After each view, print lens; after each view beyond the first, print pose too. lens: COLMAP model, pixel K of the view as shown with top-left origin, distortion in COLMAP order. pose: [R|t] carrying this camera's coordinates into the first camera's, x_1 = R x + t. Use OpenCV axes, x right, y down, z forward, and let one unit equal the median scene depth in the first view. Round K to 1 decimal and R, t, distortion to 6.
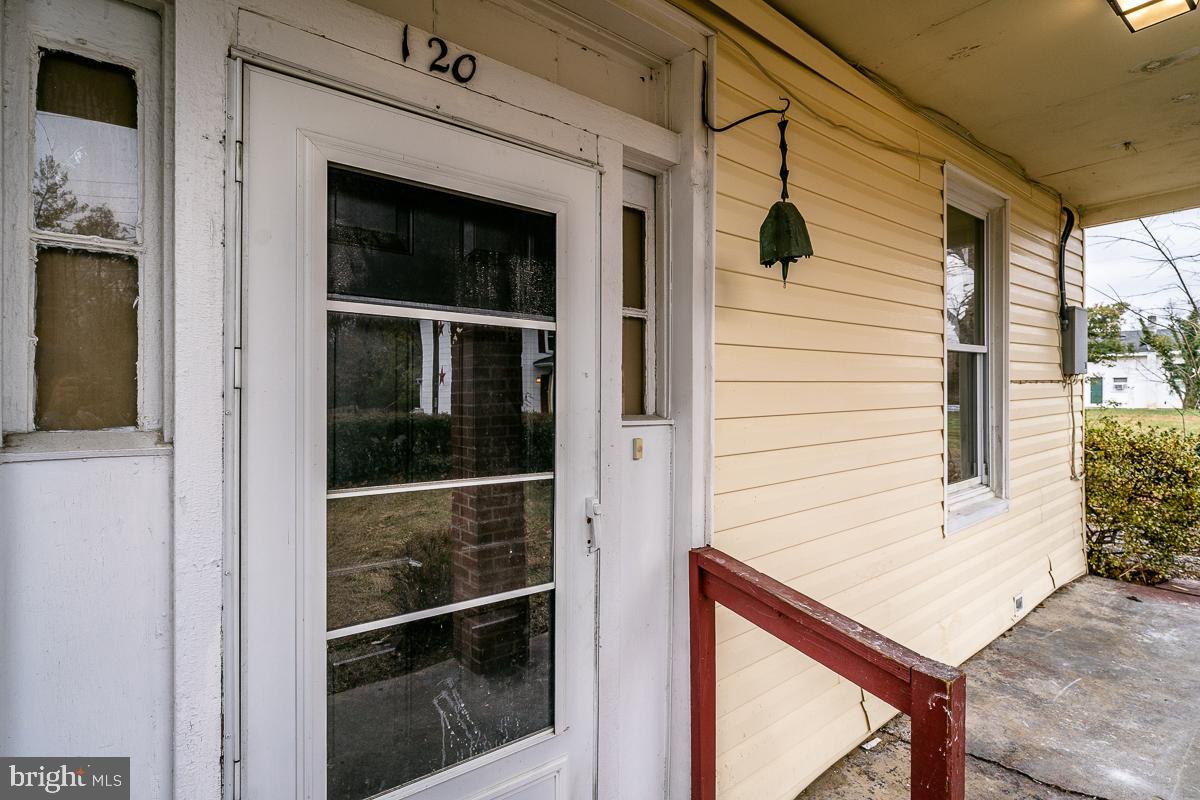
lens RADIAL K [[630.1, 0, 603.8], [0, 630.1, 393.7], [0, 0, 1]] dist [-0.001051, -0.000991]
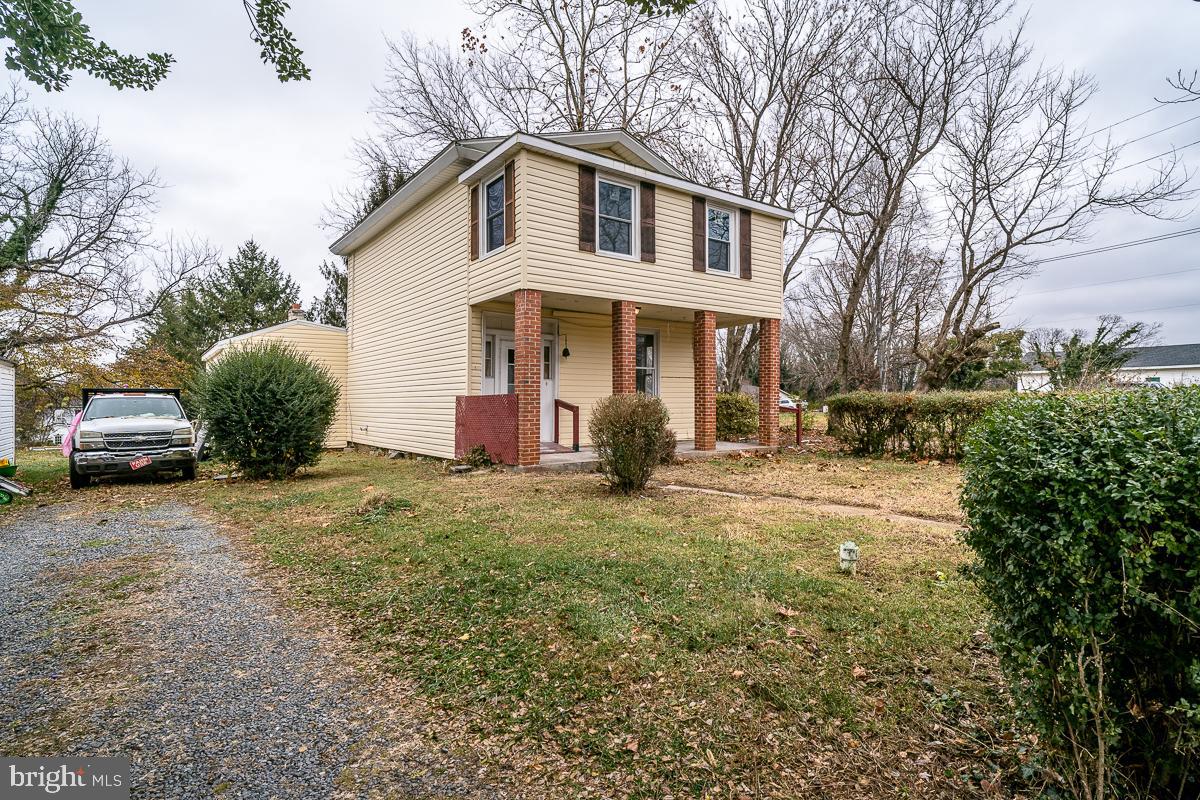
lens RADIAL K [[630.1, 0, 603.8], [0, 630.1, 393.7], [0, 0, 1]] dist [-0.001051, -0.000991]
pose [[0.998152, 0.000963, -0.060758, 1.026544], [-0.002667, 0.999605, -0.027974, 0.366407], [0.060707, 0.028084, 0.997760, -5.431221]]
